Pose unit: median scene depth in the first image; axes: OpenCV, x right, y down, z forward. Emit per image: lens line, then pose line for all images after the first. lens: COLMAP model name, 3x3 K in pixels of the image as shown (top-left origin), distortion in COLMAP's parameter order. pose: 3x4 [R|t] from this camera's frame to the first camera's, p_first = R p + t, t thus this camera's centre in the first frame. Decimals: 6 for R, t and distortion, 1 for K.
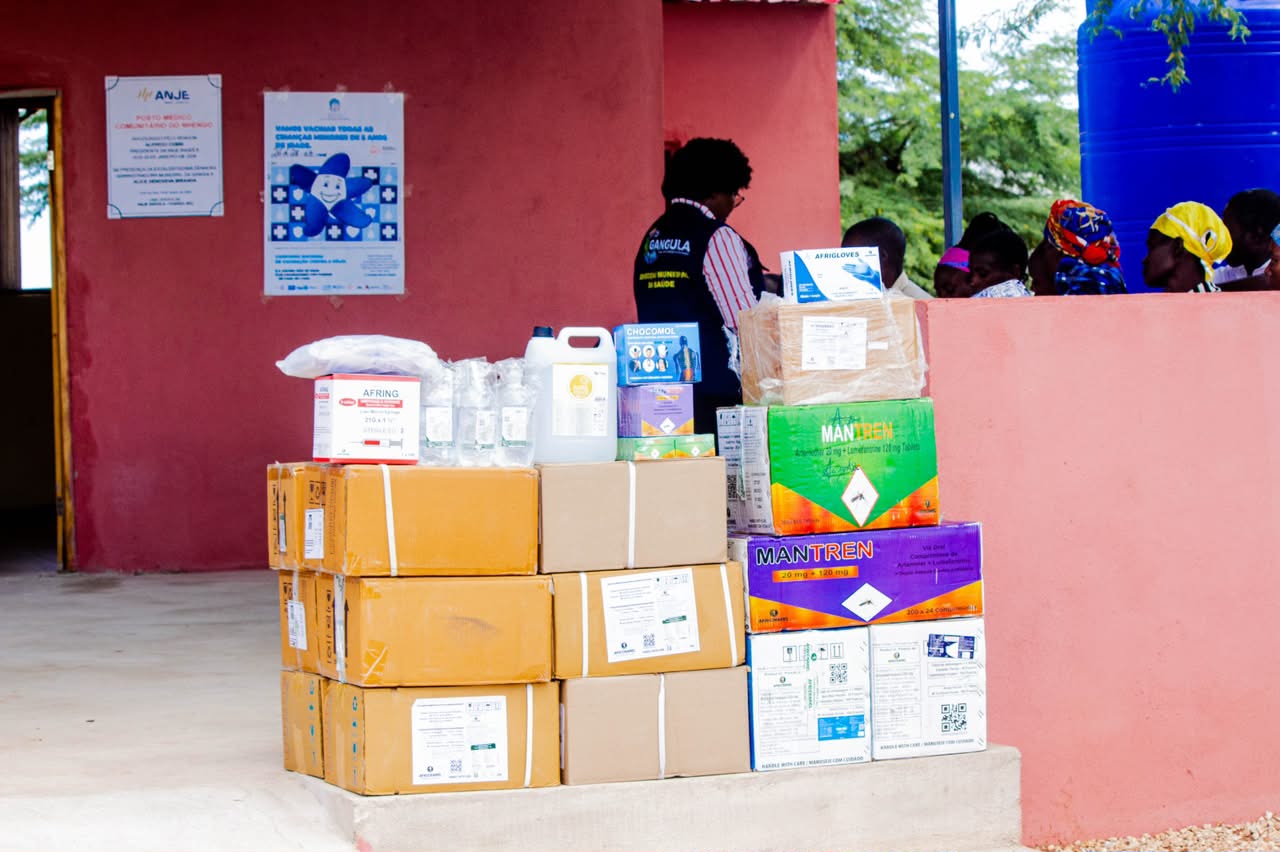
lens RADIAL K [[3333.8, 0, 640.0], [0, 3333.8, 426.0], [0, 0, 1]] dist [-0.329946, -0.014193]
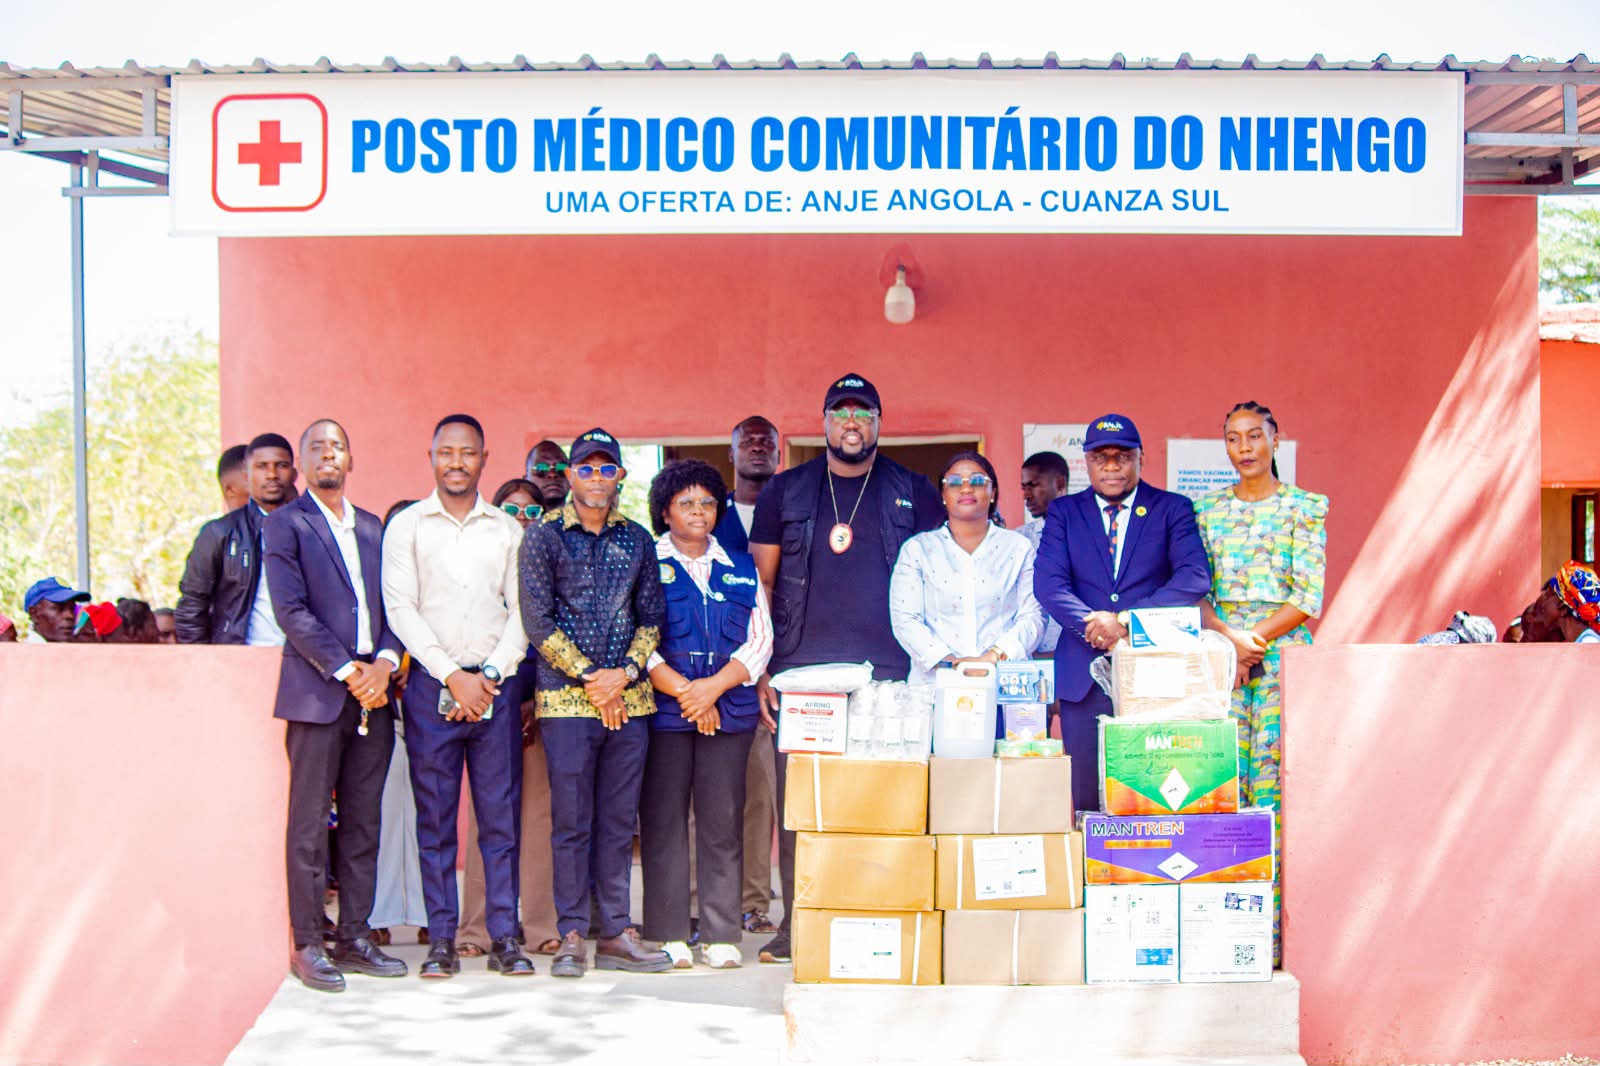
lens RADIAL K [[4167.3, 0, 800.0], [0, 4167.3, 533.0], [0, 0, 1]] dist [-0.329946, -0.014193]
pose [[0.929054, 0.011507, -0.369766, 0.557712], [-0.031447, 0.998355, -0.047945, 0.002551], [0.368606, 0.056172, 0.927887, -0.656809]]
